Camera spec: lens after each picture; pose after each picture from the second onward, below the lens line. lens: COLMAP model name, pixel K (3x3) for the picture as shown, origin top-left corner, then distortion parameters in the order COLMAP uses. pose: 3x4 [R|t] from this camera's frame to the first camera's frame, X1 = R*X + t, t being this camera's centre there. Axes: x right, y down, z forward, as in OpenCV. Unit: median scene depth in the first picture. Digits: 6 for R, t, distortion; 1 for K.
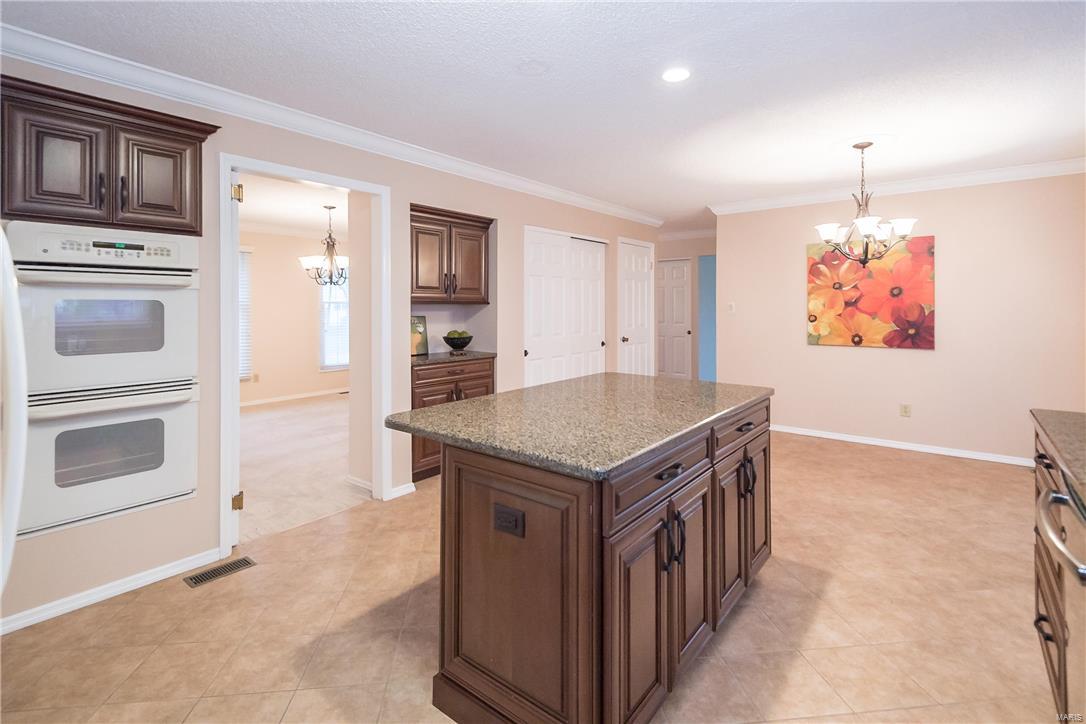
lens RADIAL K [[507.5, 0, 537.6], [0, 507.5, 308.9], [0, 0, 1]] dist [0.017058, -0.005642]
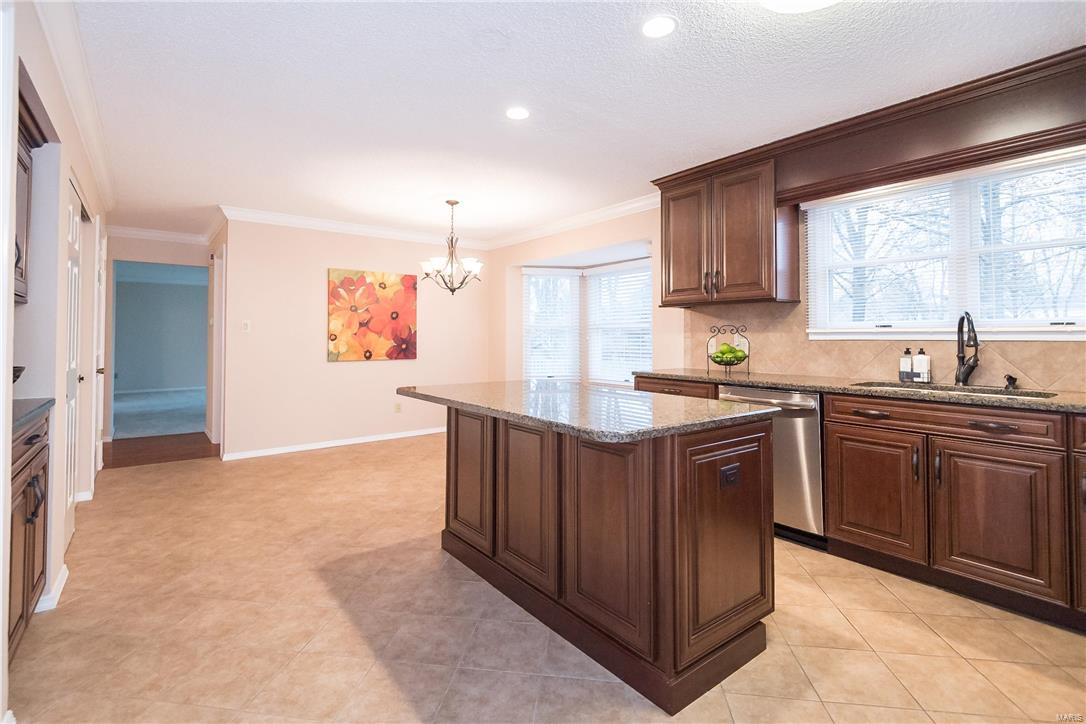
lens RADIAL K [[507.5, 0, 531.9], [0, 507.5, 324.1], [0, 0, 1]] dist [0.017058, -0.005642]
pose [[0.240451, 0.029284, 0.970219, -0.487506], [0.005048, 0.999494, -0.031419, 0.032341], [-0.970648, 0.012452, 0.240182, 0.402567]]
